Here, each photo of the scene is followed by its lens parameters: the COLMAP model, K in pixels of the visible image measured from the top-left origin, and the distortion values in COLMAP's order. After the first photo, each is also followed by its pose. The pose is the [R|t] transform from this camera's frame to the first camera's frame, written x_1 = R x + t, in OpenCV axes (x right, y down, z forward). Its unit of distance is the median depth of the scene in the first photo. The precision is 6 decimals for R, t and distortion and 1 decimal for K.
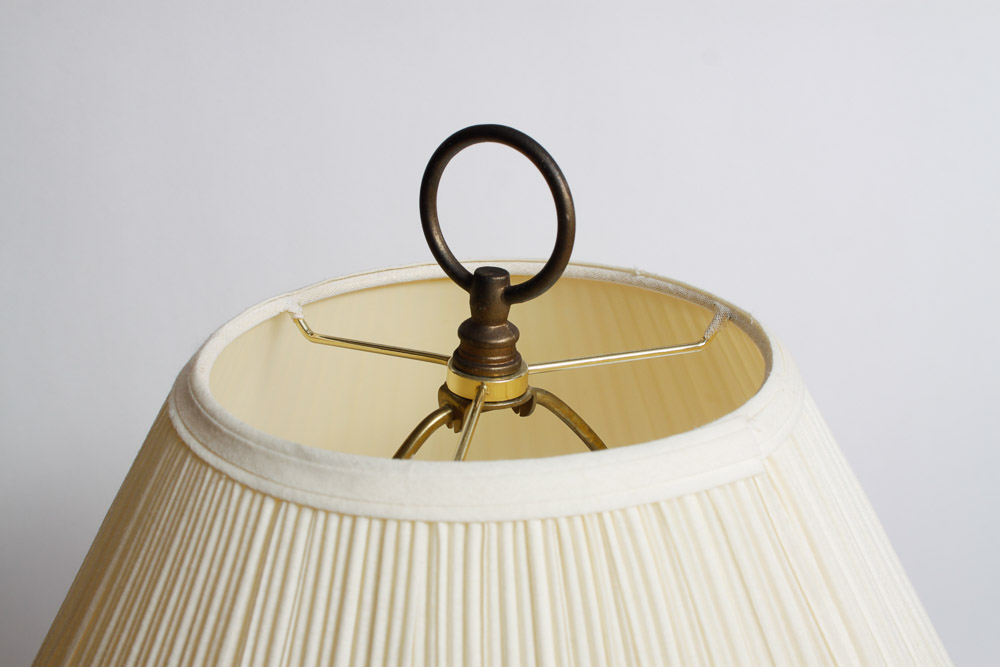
lens RADIAL K [[1387.3, 0, 501.7], [0, 1387.3, 331.9], [0, 0, 1]] dist [-0.018448, 0.000000]
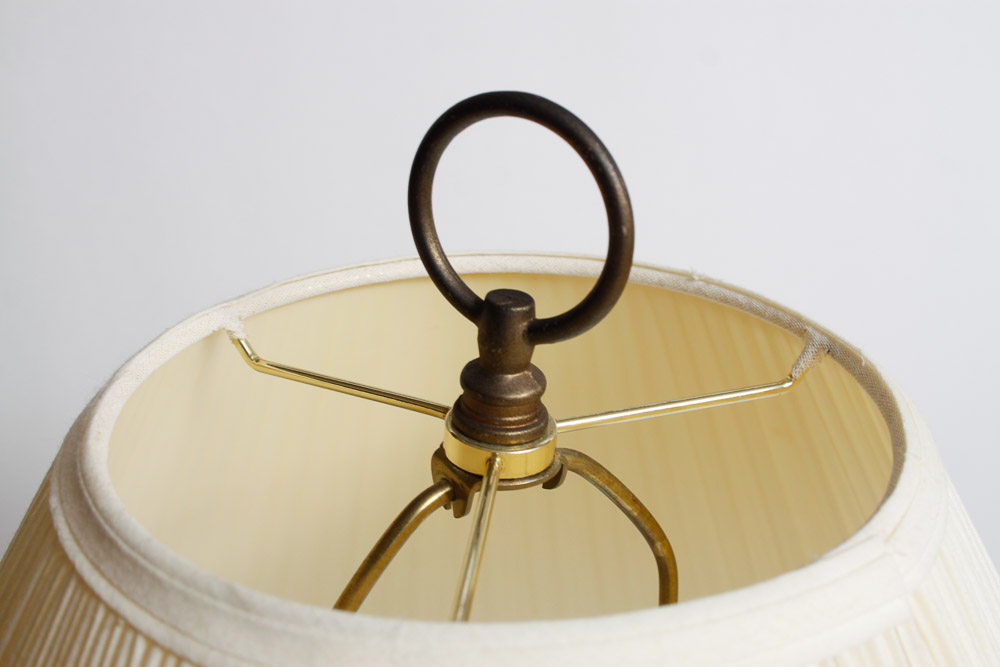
lens RADIAL K [[1426.5, 0, 498.0], [0, 1426.5, 336.1], [0, 0, 1]] dist [0.008568, 0.000000]
pose [[0.999681, 0.010992, 0.022743, -0.029554], [-0.012731, 0.996888, 0.077793, -0.080679], [-0.021818, -0.078057, 0.996710, 0.272102]]
